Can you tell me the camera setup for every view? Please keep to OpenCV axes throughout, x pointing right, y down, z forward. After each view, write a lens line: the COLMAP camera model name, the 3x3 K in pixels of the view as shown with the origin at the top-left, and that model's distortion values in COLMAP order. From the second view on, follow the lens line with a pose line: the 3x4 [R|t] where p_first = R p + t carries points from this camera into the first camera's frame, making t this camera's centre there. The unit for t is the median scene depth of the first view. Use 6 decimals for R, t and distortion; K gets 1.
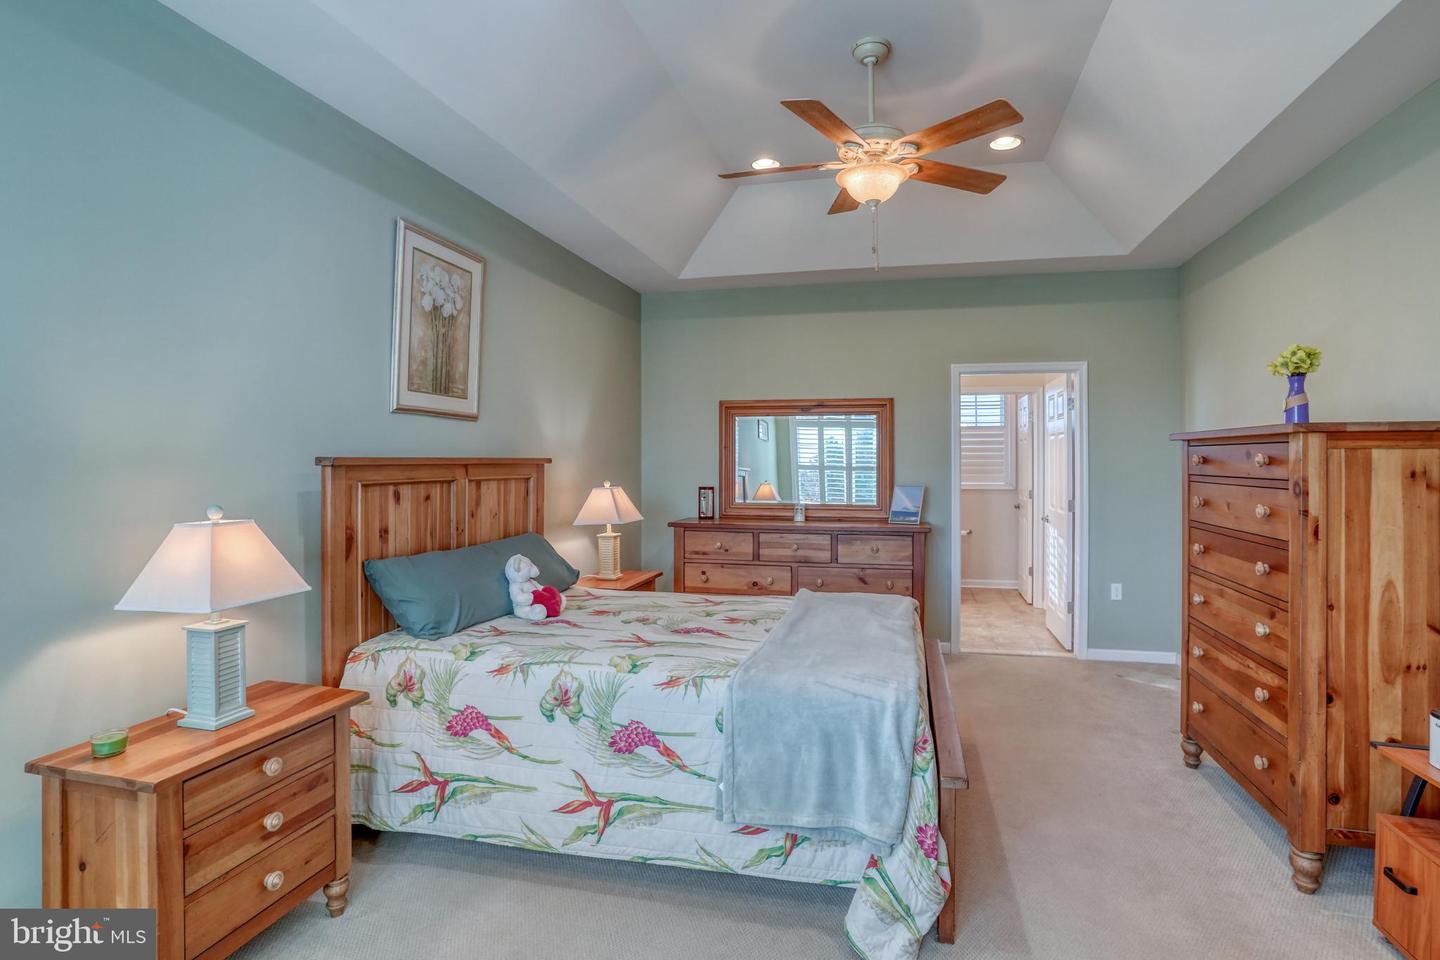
lens RADIAL K [[726.0, 0, 705.9], [0, 726.0, 469.1], [0, 0, 1]] dist [-0.074952, 0.038124]
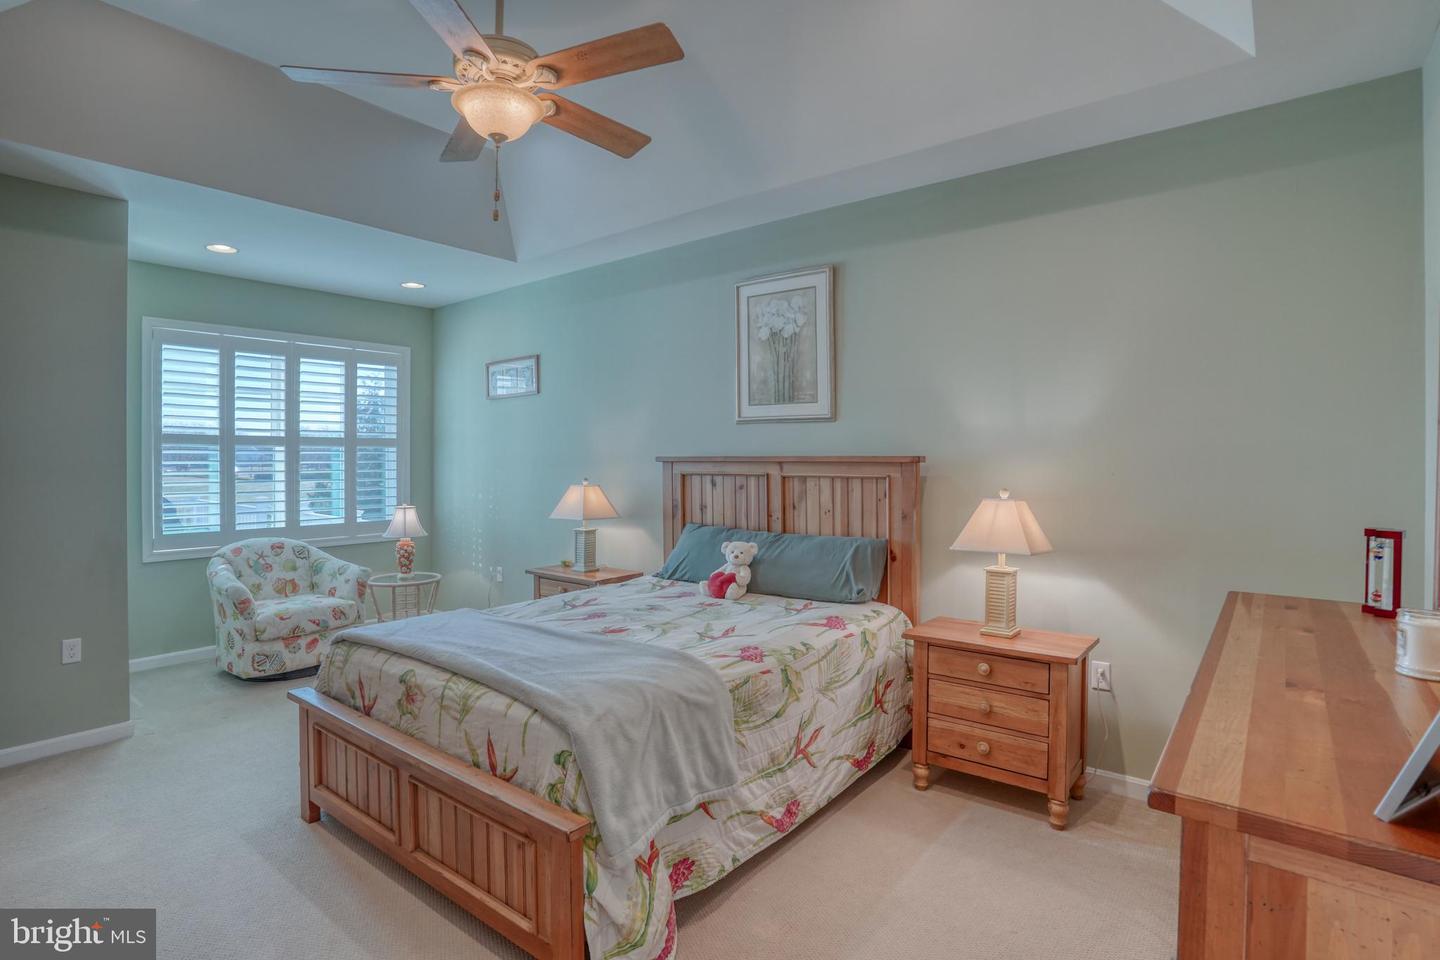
lens RADIAL K [[726.0, 0, 705.9], [0, 726.0, 469.1], [0, 0, 1]] dist [-0.074952, 0.038124]
pose [[-0.386850, 0.014563, -0.922028, 0.794563], [-0.013505, 0.999679, 0.021456, -0.018530], [0.922044, 0.020753, -0.386529, 1.346308]]
